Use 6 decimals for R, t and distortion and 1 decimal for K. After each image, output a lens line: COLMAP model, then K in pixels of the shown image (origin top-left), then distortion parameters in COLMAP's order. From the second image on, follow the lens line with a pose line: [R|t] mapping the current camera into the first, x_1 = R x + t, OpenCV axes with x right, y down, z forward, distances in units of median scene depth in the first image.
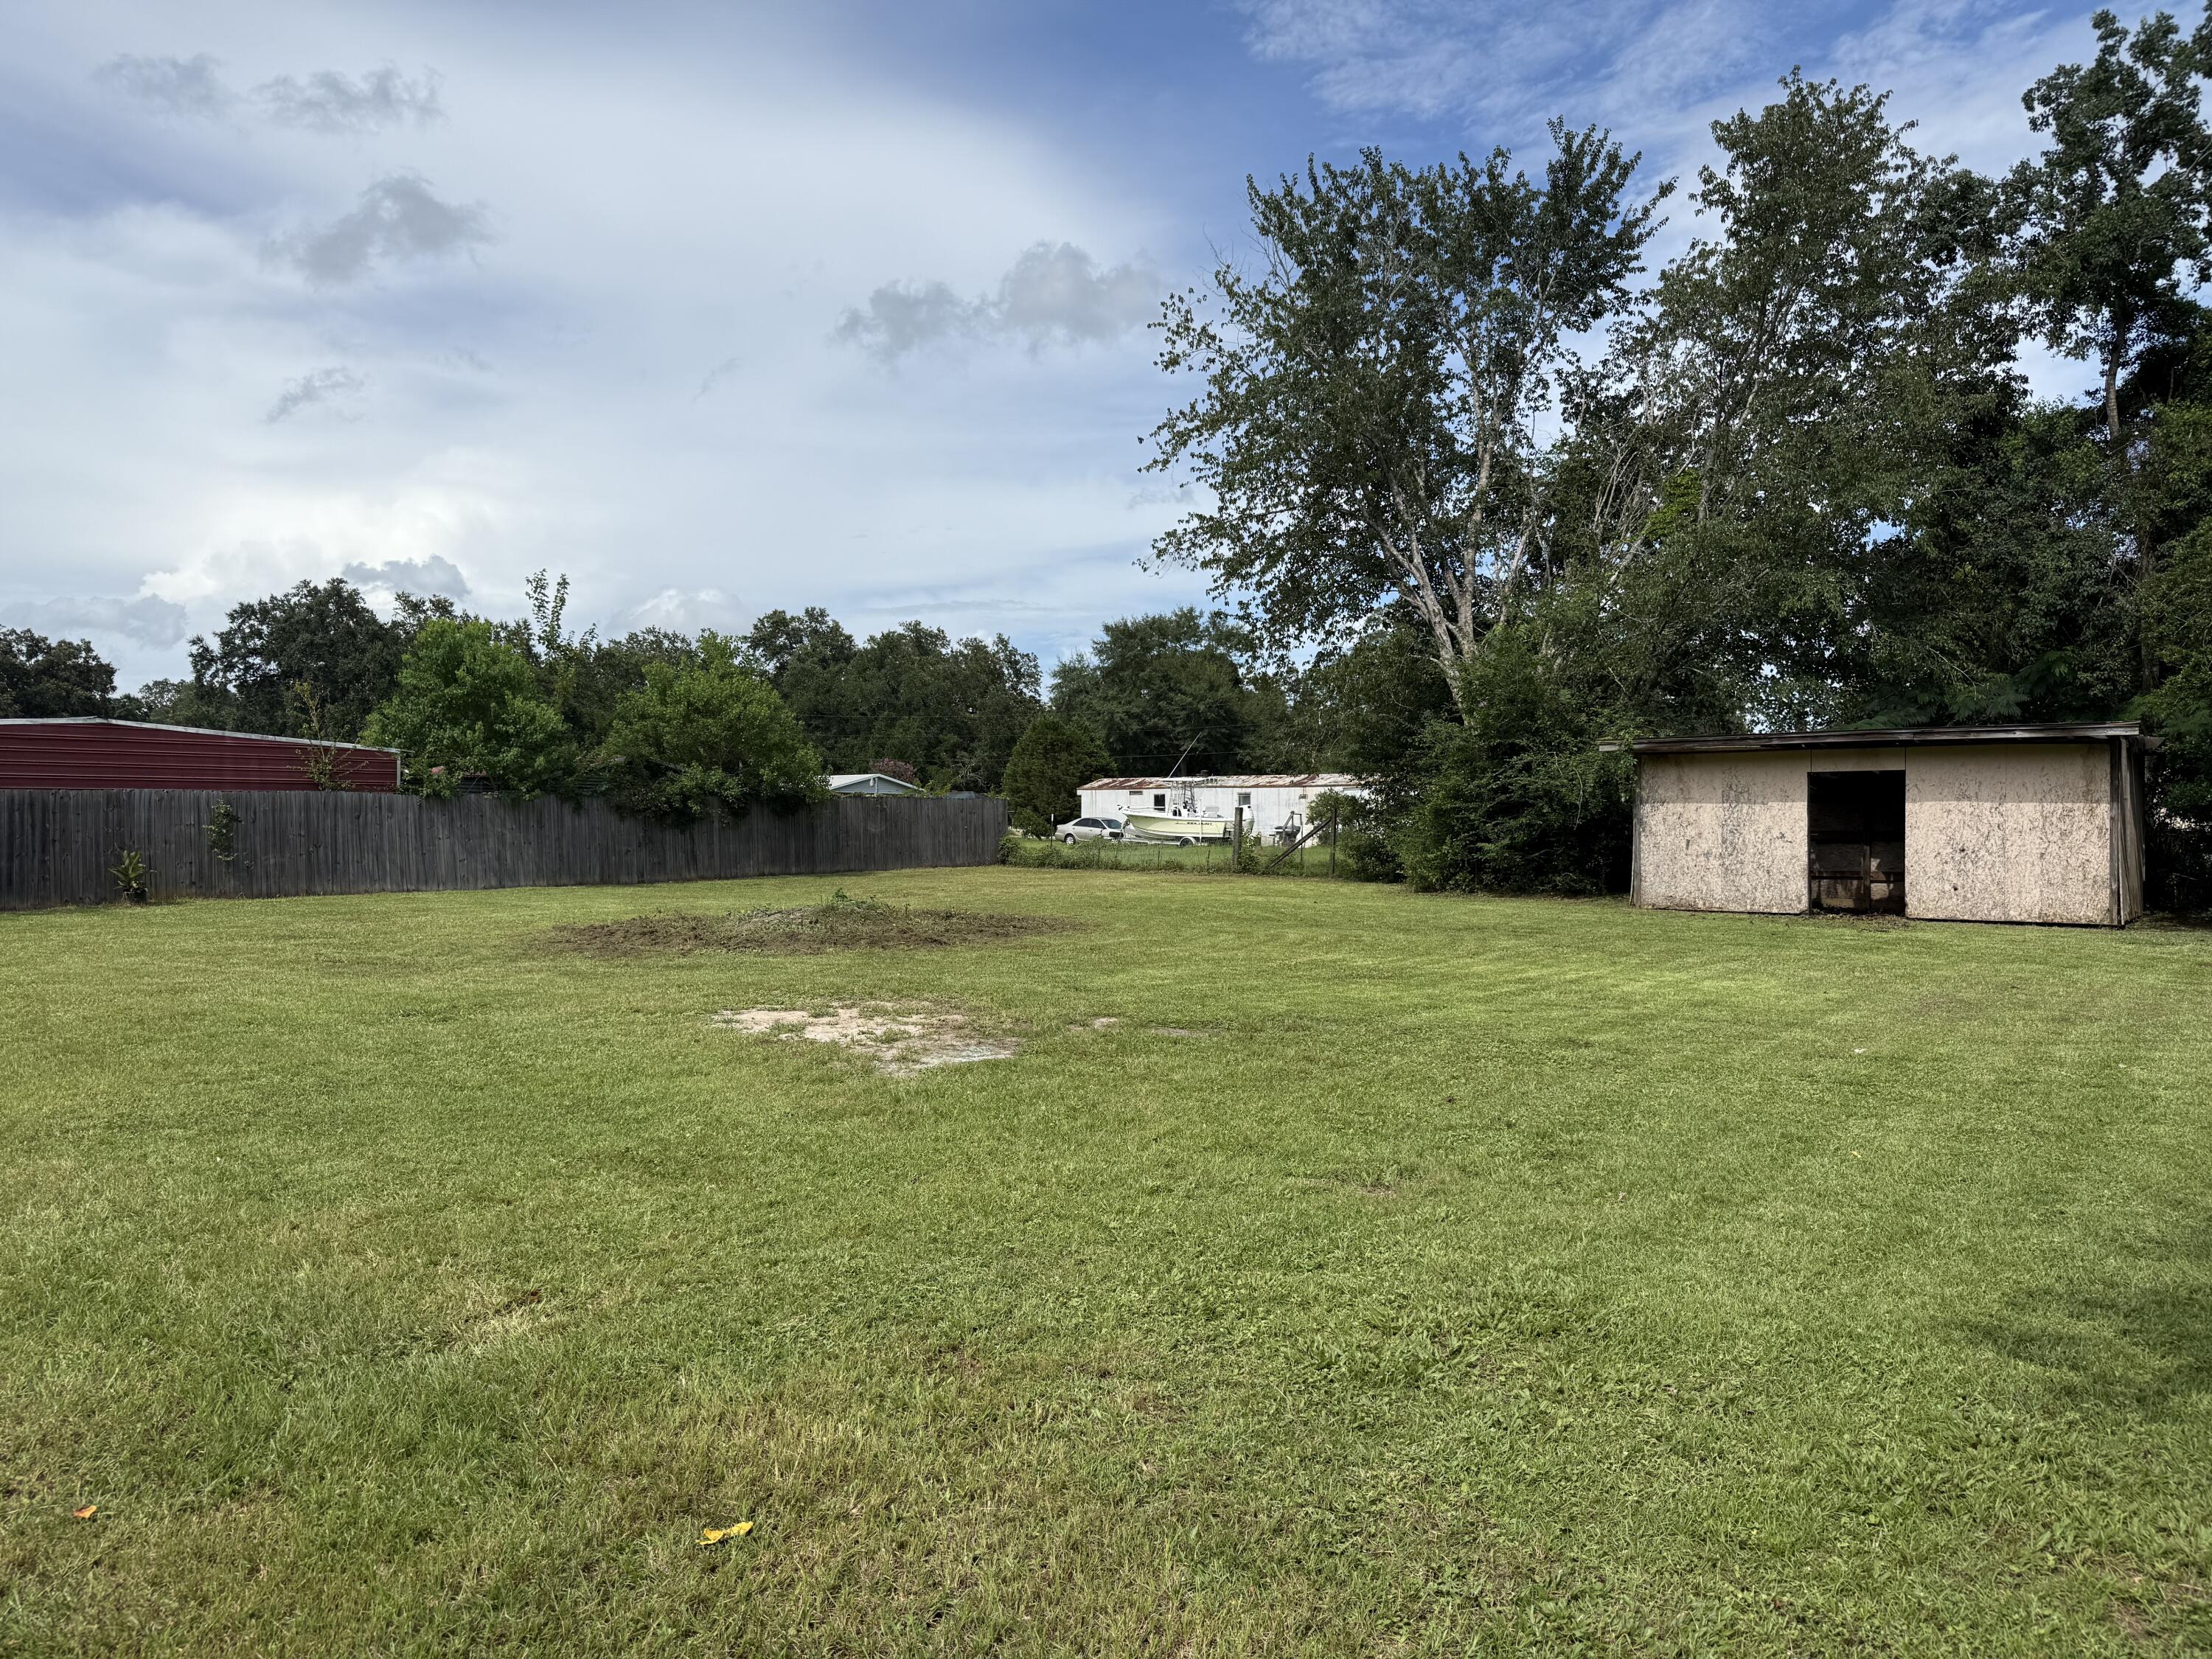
lens RADIAL K [[1557.8, 0, 1106.3], [0, 1557.8, 827.6], [0, 0, 1]] dist [0.037252, -0.039294]
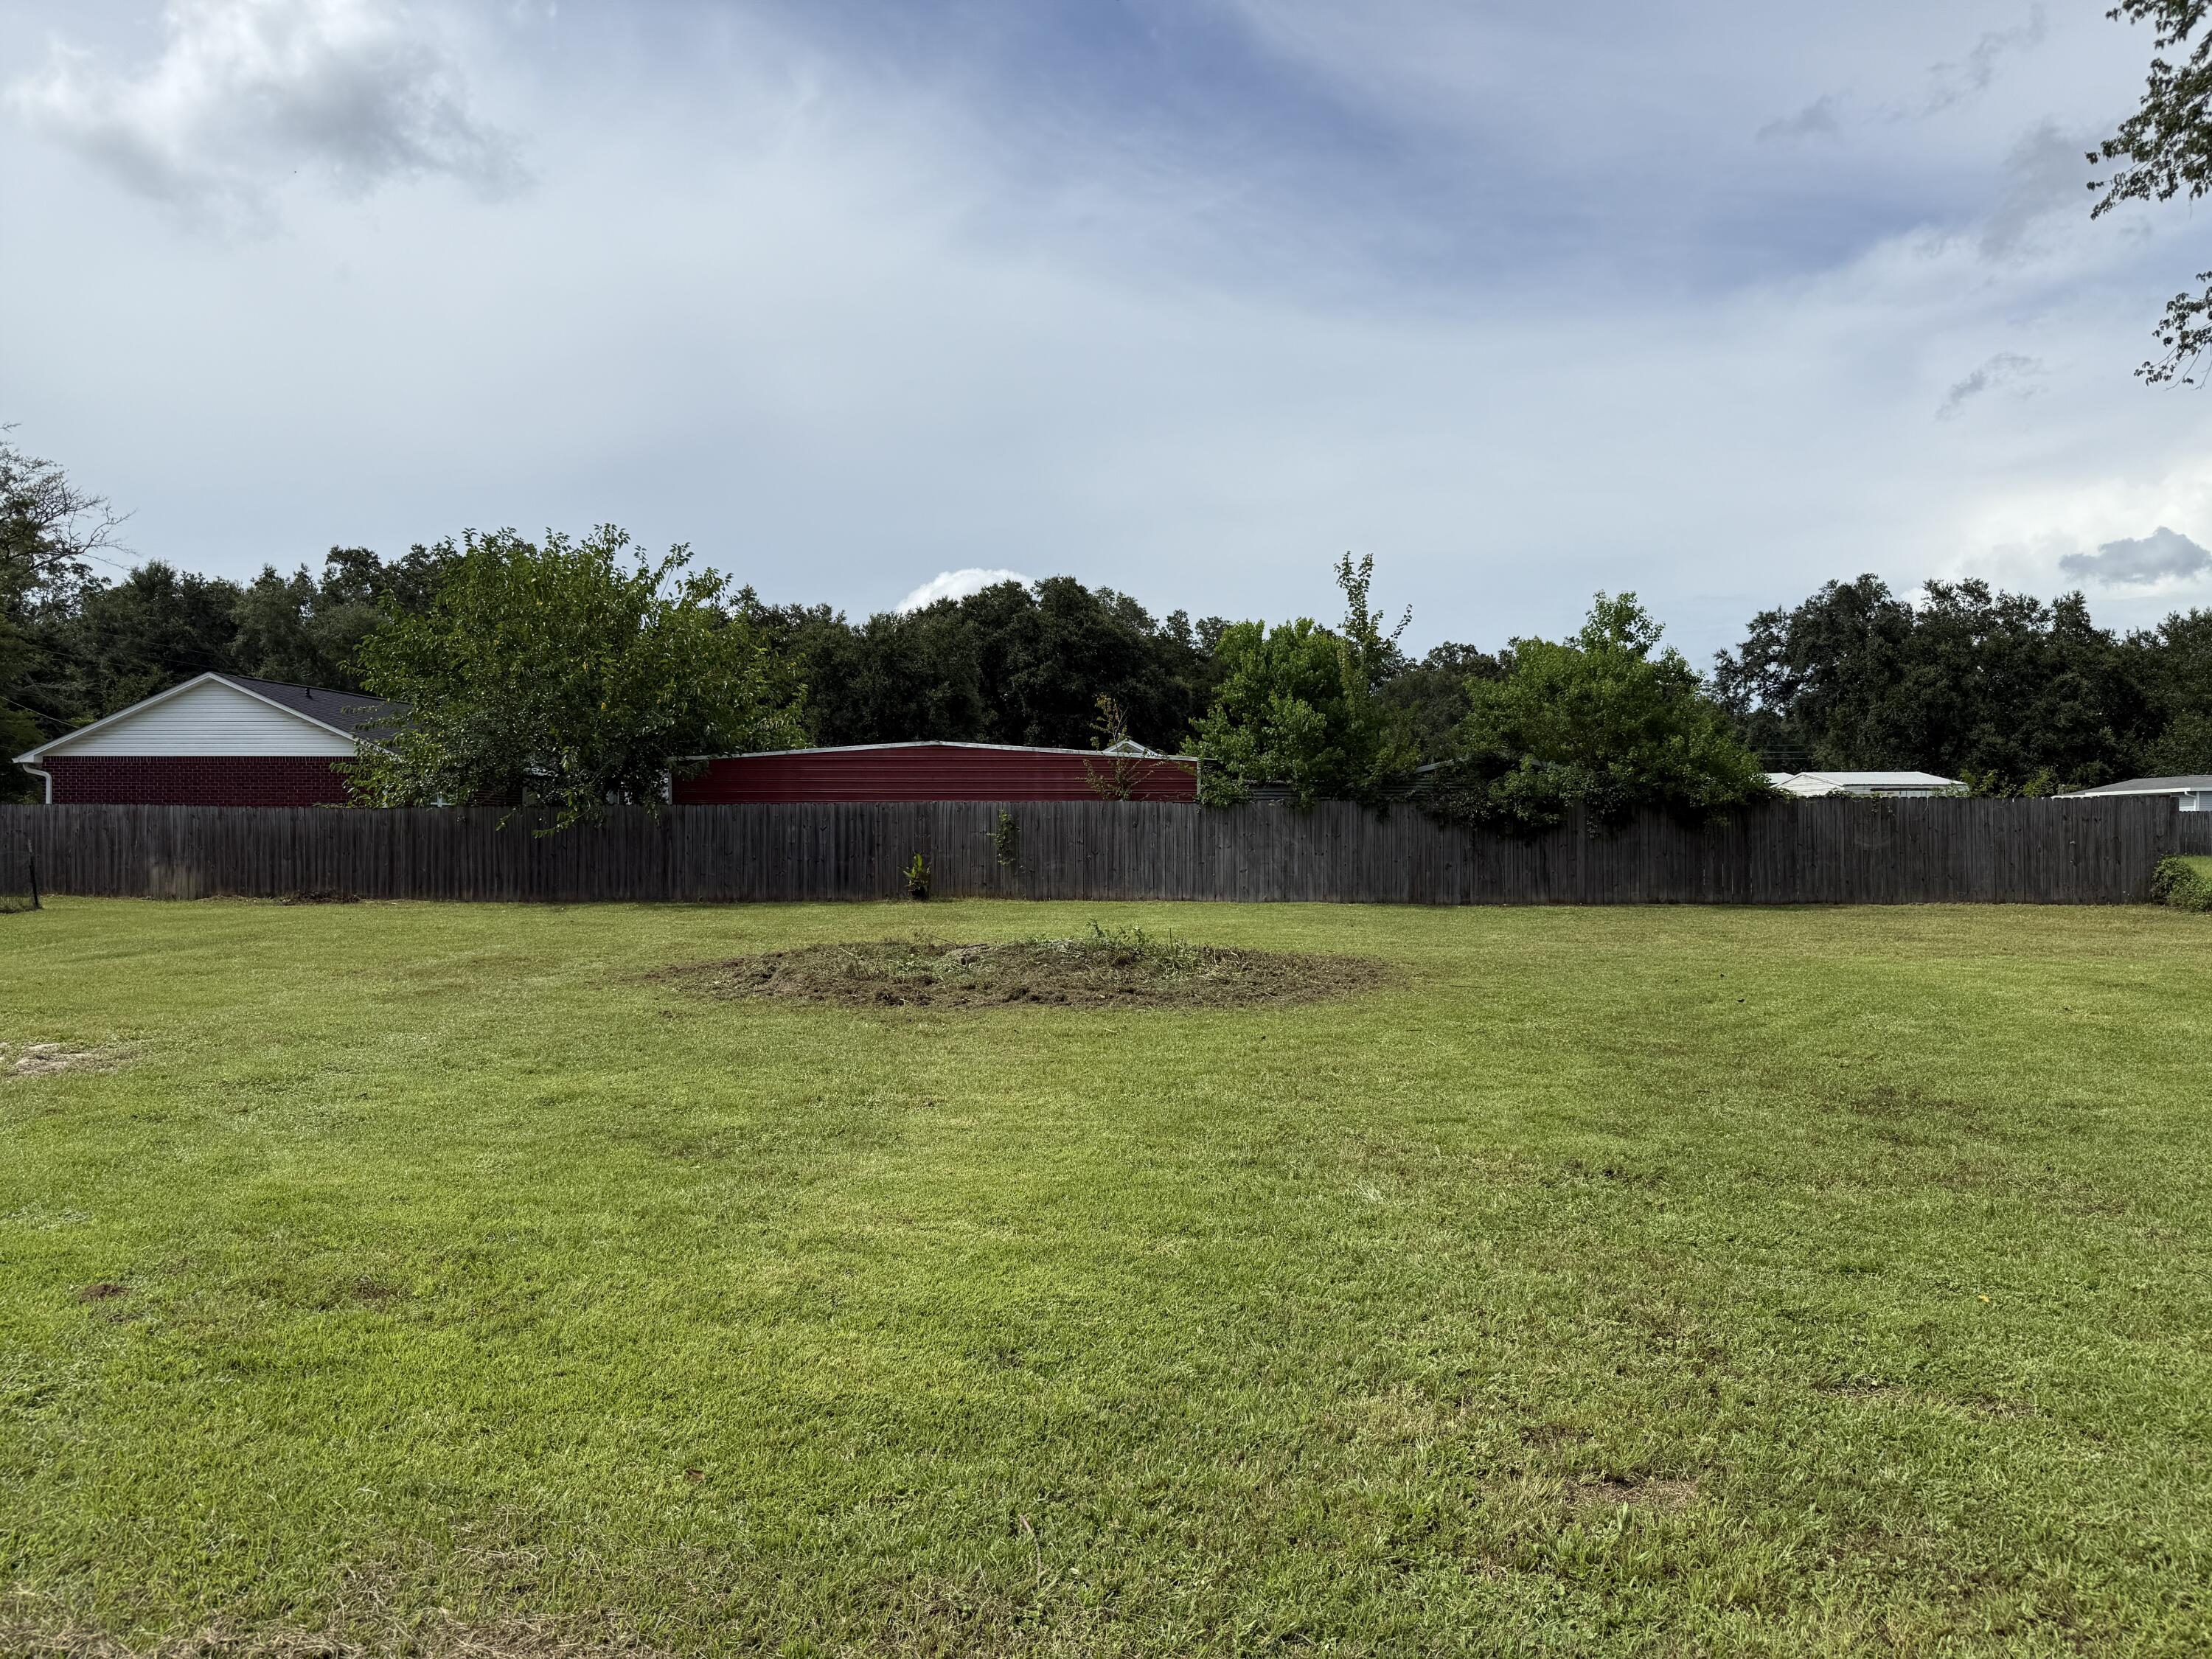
lens RADIAL K [[1557.8, 0, 1096.3], [0, 1557.8, 837.8], [0, 0, 1]] dist [0.037252, -0.039294]
pose [[0.523838, 0.010915, -0.851748, 0.282073], [-0.008475, 0.999935, 0.007602, -0.004770], [0.851775, 0.003236, 0.523897, 0.337239]]
